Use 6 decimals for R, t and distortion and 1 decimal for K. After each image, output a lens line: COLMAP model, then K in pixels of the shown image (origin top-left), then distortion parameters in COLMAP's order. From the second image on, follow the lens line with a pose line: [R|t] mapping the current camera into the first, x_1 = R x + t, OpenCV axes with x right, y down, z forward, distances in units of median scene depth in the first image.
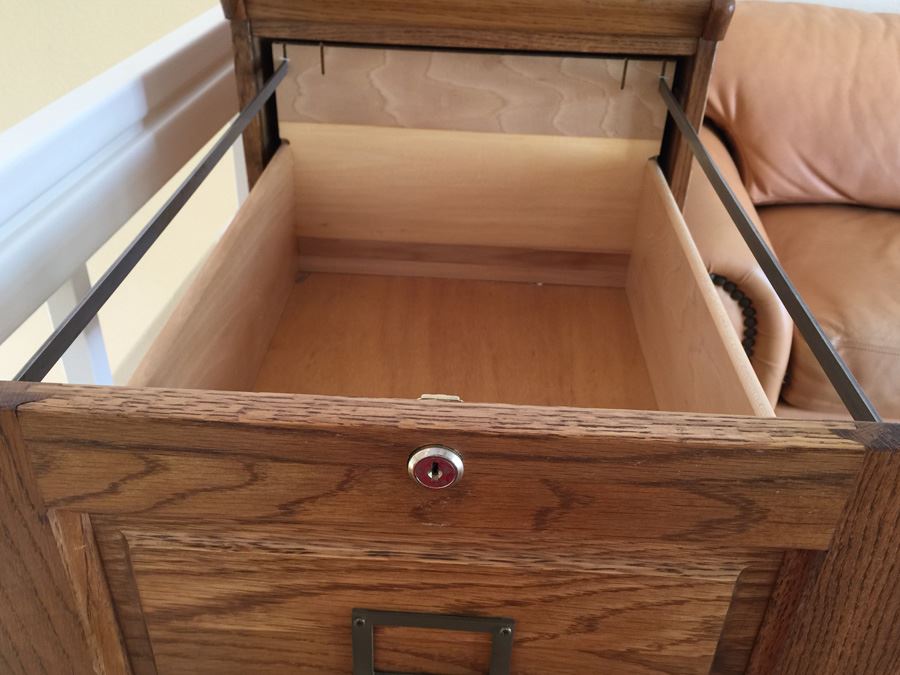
lens RADIAL K [[829.5, 0, 450.0], [0, 829.5, 337.5], [0, 0, 1]] dist [0.077083, -0.126688]
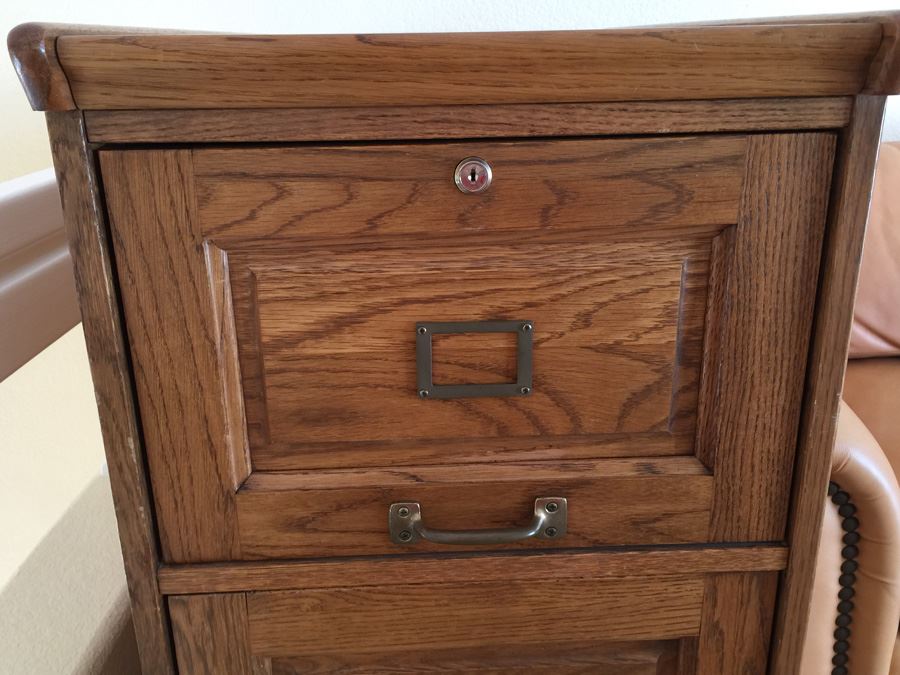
lens RADIAL K [[829.5, 0, 450.0], [0, 829.5, 337.5], [0, 0, 1]] dist [0.077083, -0.126688]
pose [[0.995051, -0.074561, 0.065682, -0.160149], [0.087013, 0.973029, -0.213643, 0.679062], [-0.047981, 0.218301, 0.974701, -0.356283]]
